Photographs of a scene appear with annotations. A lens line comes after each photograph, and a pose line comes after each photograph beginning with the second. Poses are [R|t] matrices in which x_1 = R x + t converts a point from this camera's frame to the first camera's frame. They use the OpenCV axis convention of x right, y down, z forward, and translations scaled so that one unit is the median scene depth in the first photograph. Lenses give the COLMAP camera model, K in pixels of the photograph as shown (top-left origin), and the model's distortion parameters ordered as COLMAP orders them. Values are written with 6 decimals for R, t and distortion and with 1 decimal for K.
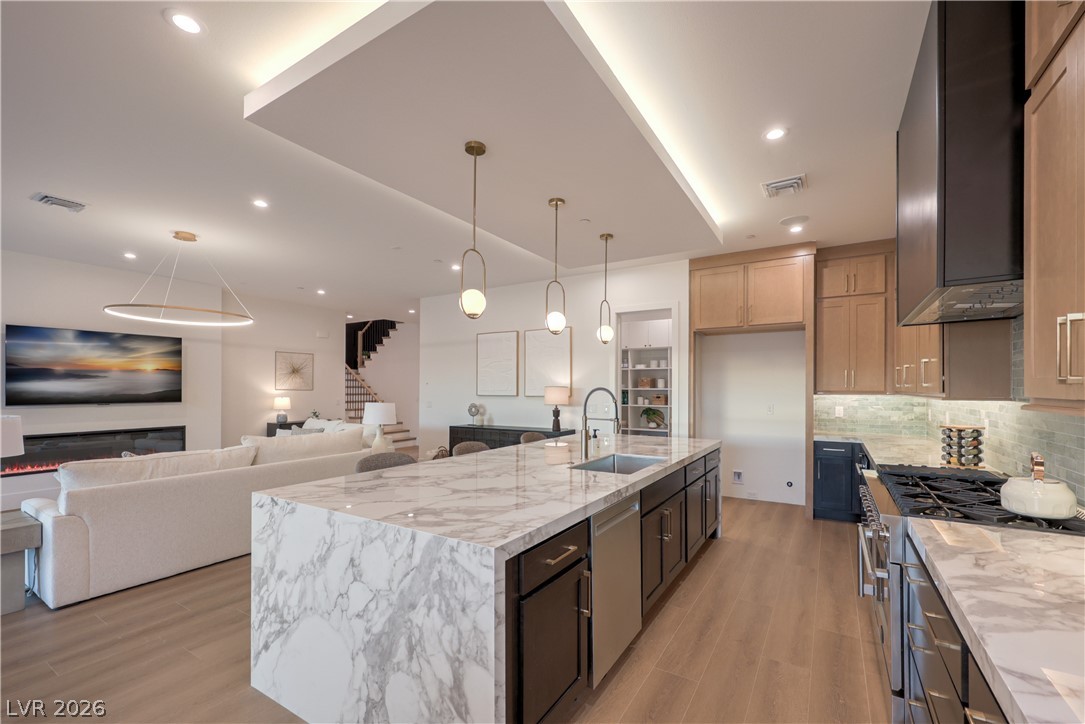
lens RADIAL K [[457.5, 0, 555.9], [0, 457.5, 390.7], [0, 0, 1]] dist [0.002774, 0.000301]
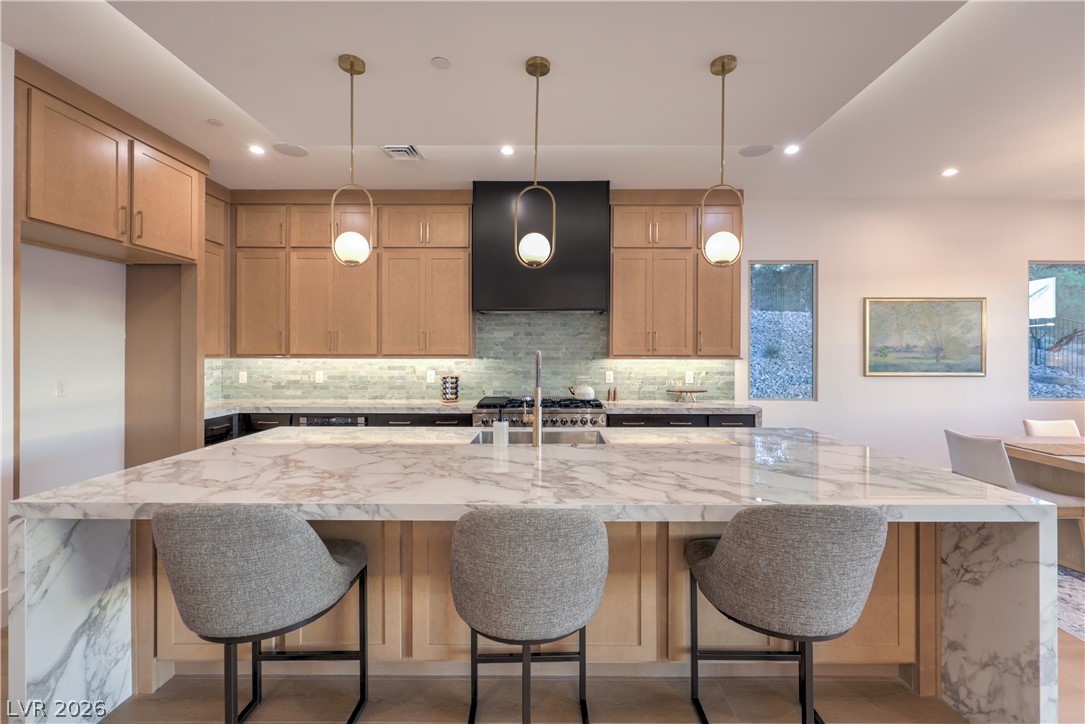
lens RADIAL K [[456.0, 0, 545.8], [0, 456.0, 351.3], [0, 0, 1]] dist [0.000704, 0.000164]
pose [[-0.515509, 0.000907, 0.856884, -0.329944], [0.003101, 0.999995, 0.000807, -0.004414], [-0.856879, 0.003073, -0.515509, 0.796404]]
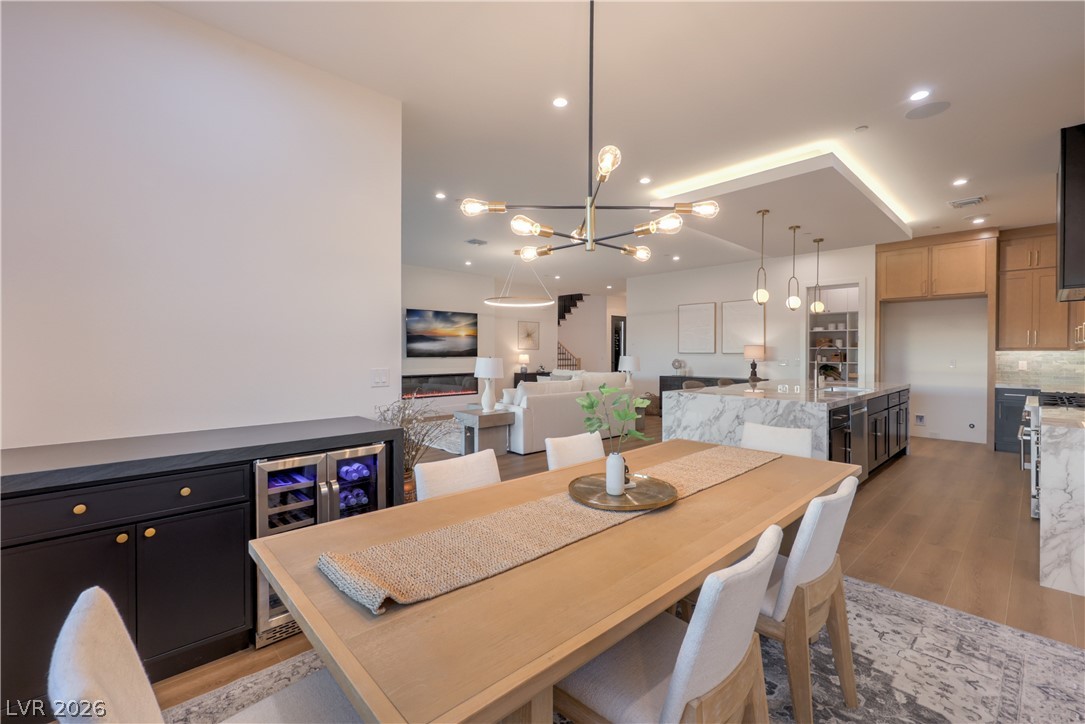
lens RADIAL K [[466.2, 0, 540.2], [0, 466.2, 357.1], [0, 0, 1]] dist [-0.001020, -0.000084]
pose [[0.960827, 0.004453, -0.277114, -0.235670], [-0.002790, 0.999976, 0.006392, 0.018839], [0.277136, -0.005369, 0.960816, -0.480093]]
